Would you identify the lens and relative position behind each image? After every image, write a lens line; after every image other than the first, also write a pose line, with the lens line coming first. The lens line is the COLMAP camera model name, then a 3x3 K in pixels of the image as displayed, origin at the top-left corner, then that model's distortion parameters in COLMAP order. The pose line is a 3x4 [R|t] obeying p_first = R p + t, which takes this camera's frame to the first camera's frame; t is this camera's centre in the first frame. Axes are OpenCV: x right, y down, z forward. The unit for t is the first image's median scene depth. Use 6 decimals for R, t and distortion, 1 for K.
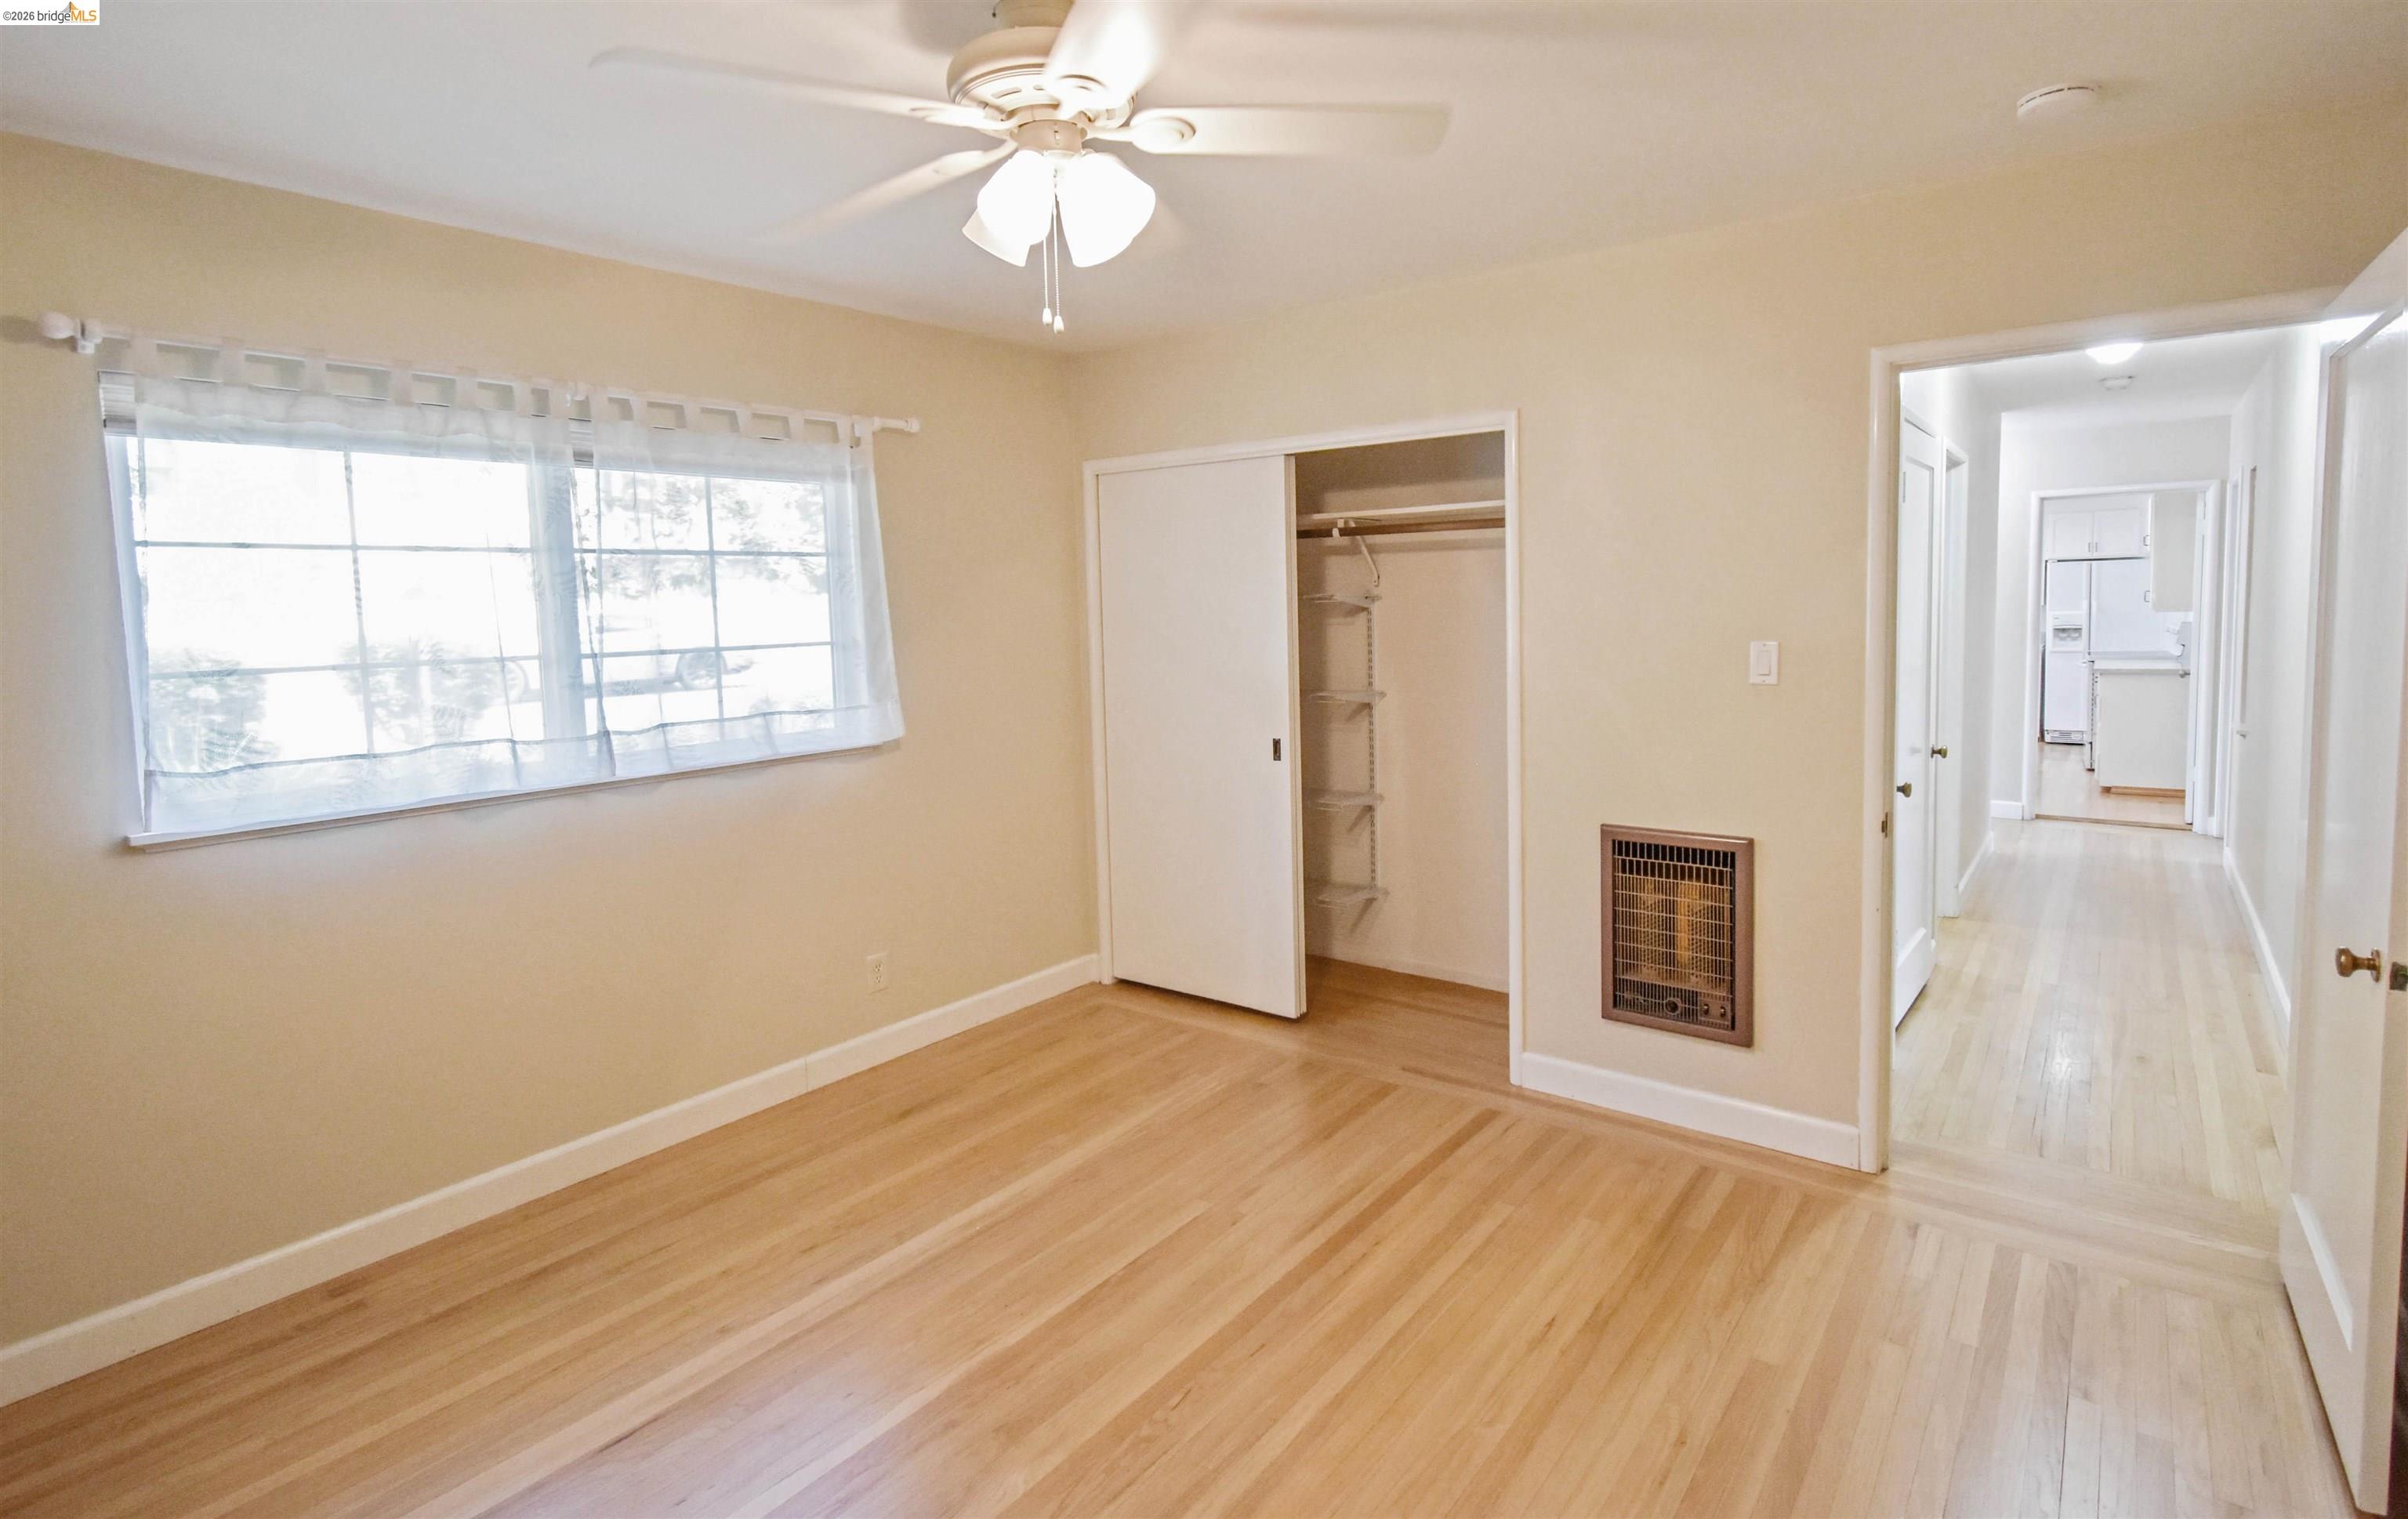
lens RADIAL K [[1197.9, 0, 1200.9], [0, 1197.9, 729.6], [0, 0, 1]] dist [0.000462, 0.000125]
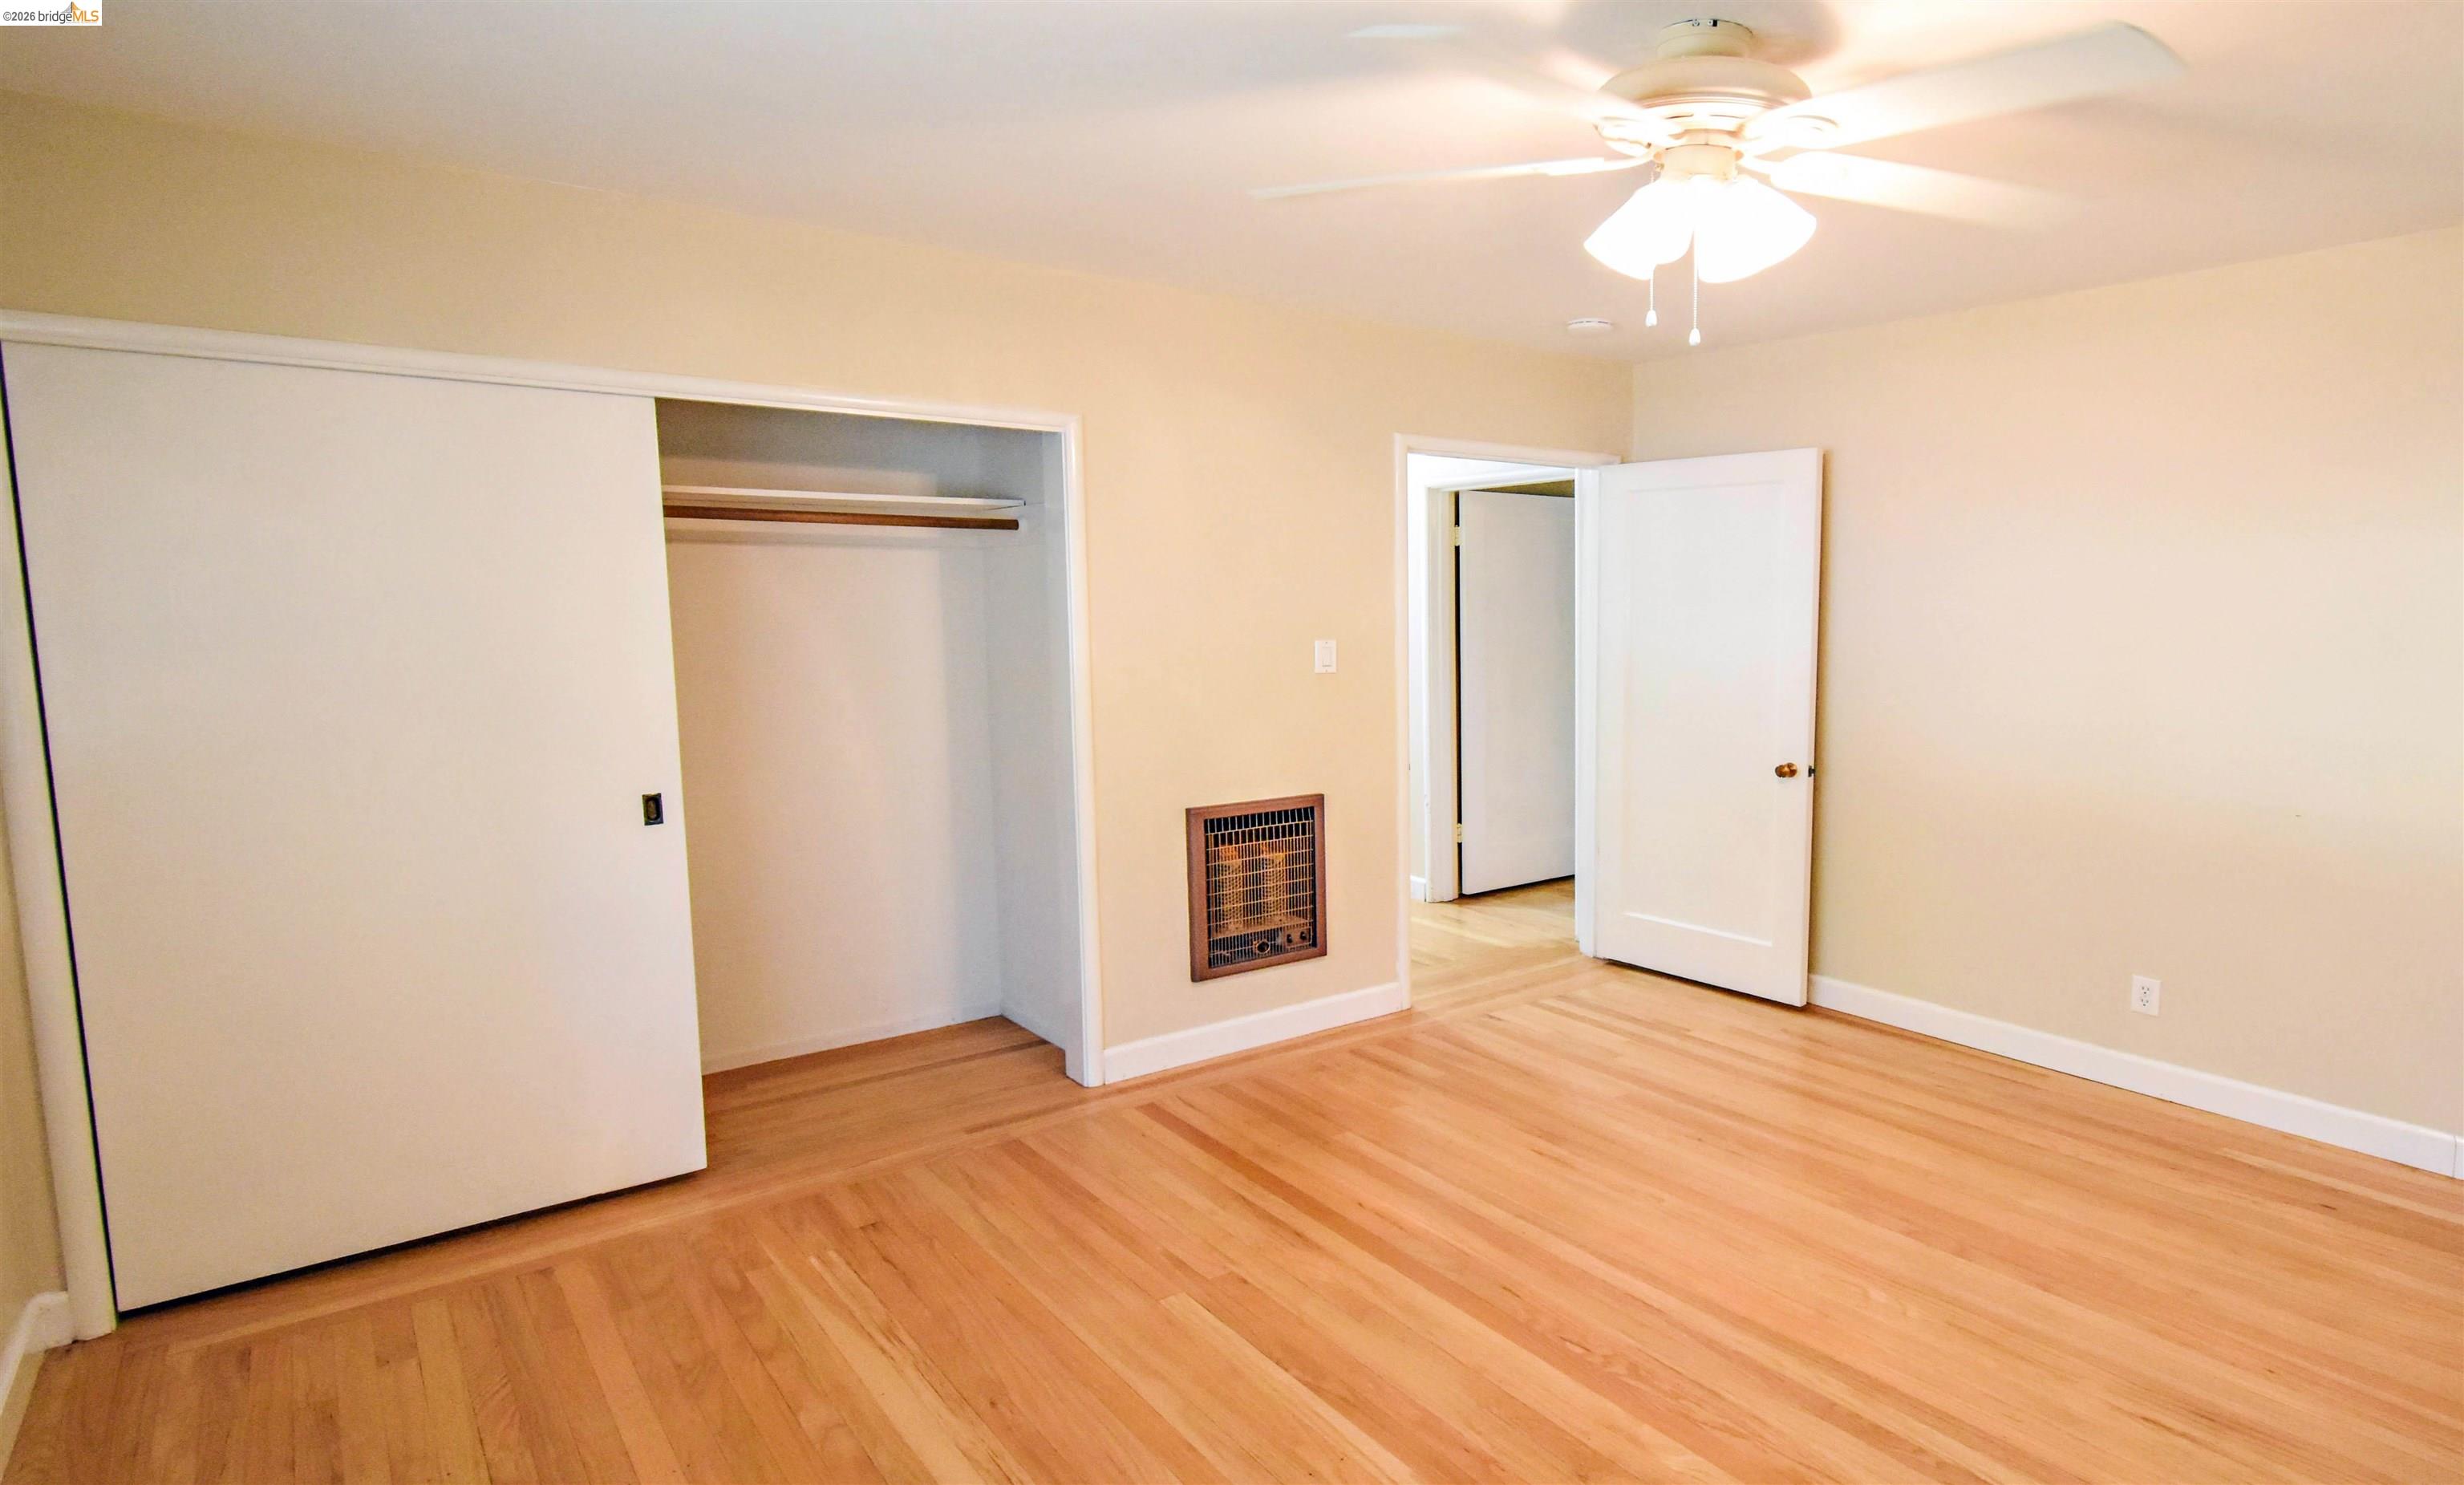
lens RADIAL K [[1246.1, 0, 1232.0], [0, 1246.1, 742.5], [0, 0, 1]] dist [-0.001012, -0.000286]
pose [[0.278092, -0.085650, 0.956728, -0.789071], [0.095819, 0.993522, 0.061092, -0.050738], [-0.955763, 0.074684, 0.284498, 0.659289]]
